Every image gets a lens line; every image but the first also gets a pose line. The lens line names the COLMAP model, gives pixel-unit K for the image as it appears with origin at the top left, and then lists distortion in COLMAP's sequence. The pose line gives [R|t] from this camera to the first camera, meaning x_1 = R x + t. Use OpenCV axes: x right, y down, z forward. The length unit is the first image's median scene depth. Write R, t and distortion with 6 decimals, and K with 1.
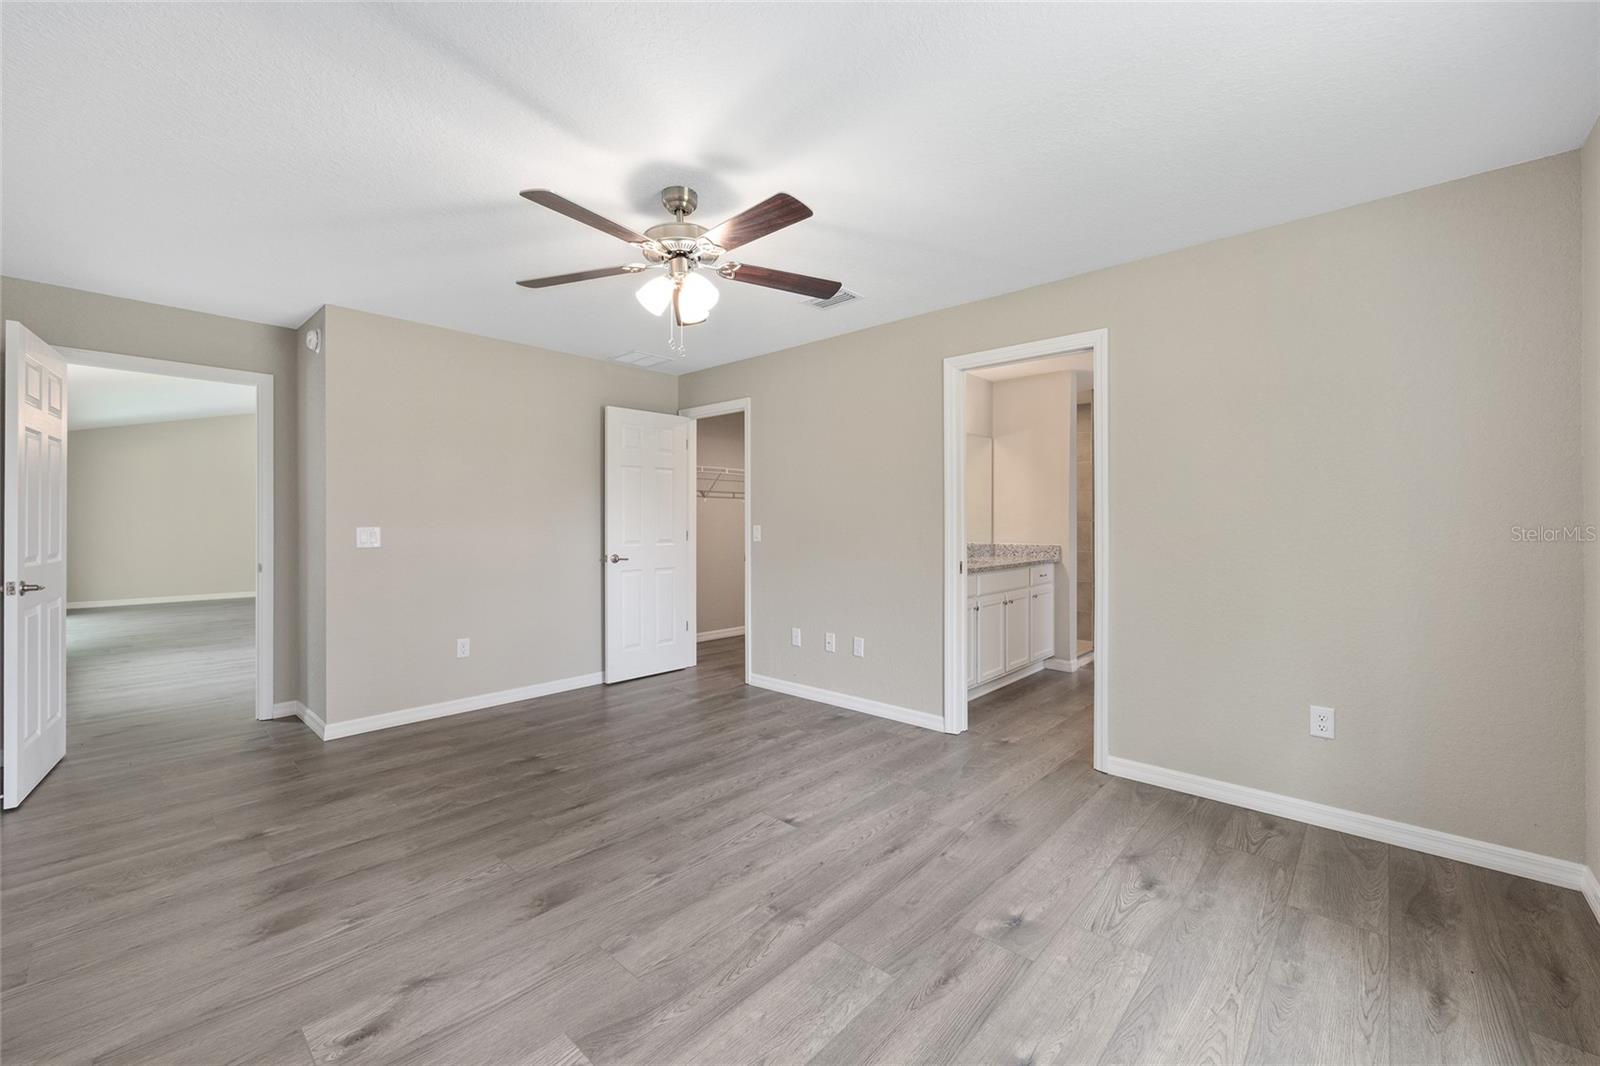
lens RADIAL K [[641.6, 0, 812.1], [0, 641.6, 520.5], [0, 0, 1]] dist [0.001292, 0.000076]
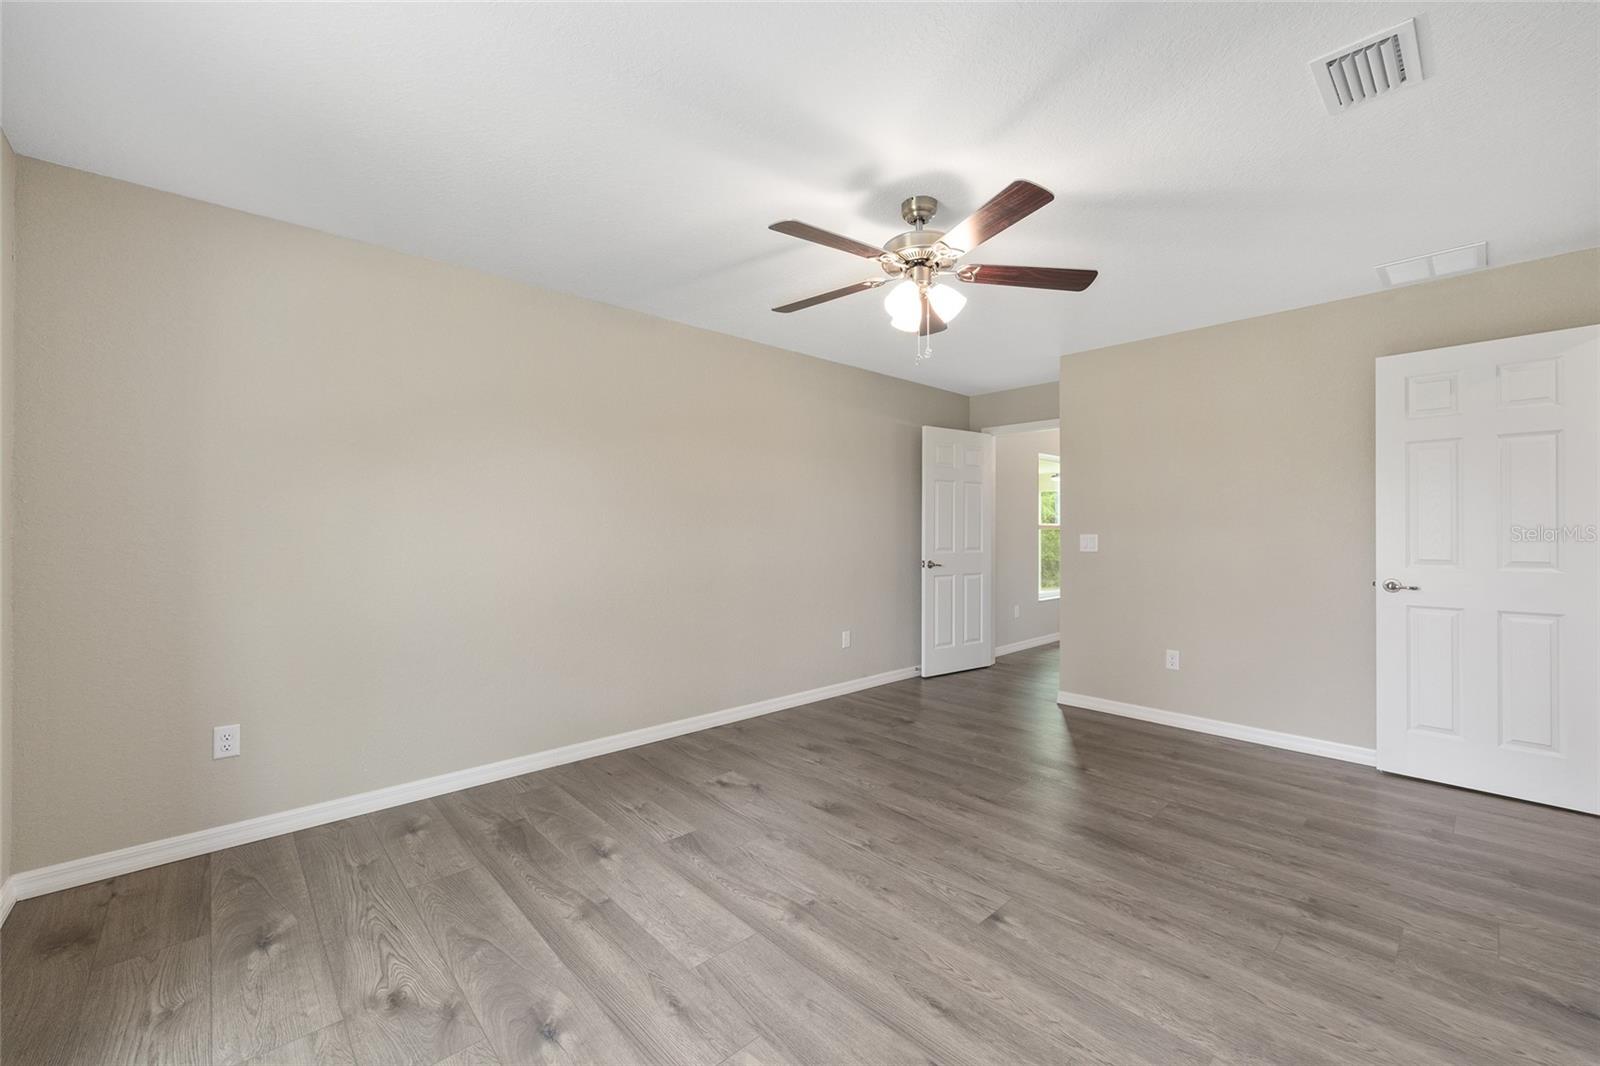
lens RADIAL K [[641.6, 0, 798.9], [0, 641.6, 533.3], [0, 0, 1]] dist [0.001292, 0.000076]
pose [[-0.097820, 0.004192, -0.995195, 0.827642], [0.003963, 0.999985, 0.003822, 0.001567], [0.995196, -0.003570, -0.097835, 0.923765]]
